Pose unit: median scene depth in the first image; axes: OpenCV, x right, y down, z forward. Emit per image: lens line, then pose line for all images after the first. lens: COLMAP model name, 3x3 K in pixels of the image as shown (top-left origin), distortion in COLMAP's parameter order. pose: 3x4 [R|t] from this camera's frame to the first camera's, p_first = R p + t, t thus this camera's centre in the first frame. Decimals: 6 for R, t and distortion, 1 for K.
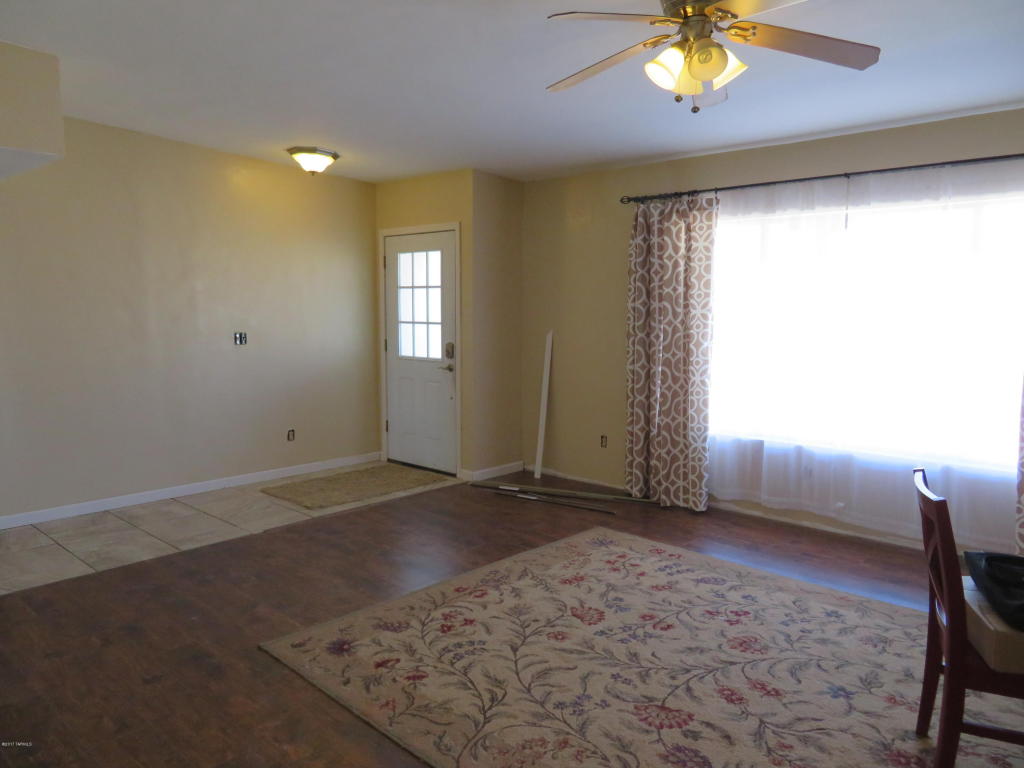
lens RADIAL K [[728.5, 0, 513.4], [0, 728.5, 386.9], [0, 0, 1]] dist [-0.010514, 0.002958]
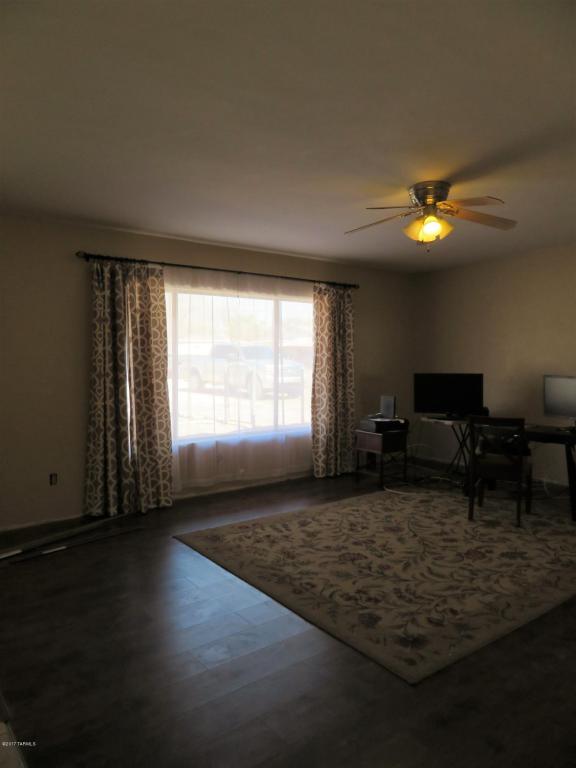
lens RADIAL K [[546.3, 0, 287.2], [0, 546.3, 382.6], [0, 0, 1]] dist [-0.010514, 0.002958]
pose [[0.157807, -0.055040, 0.985935, -1.033970], [0.104755, 0.993744, 0.038709, -0.101659], [-0.981898, 0.097173, 0.162586, 0.945246]]
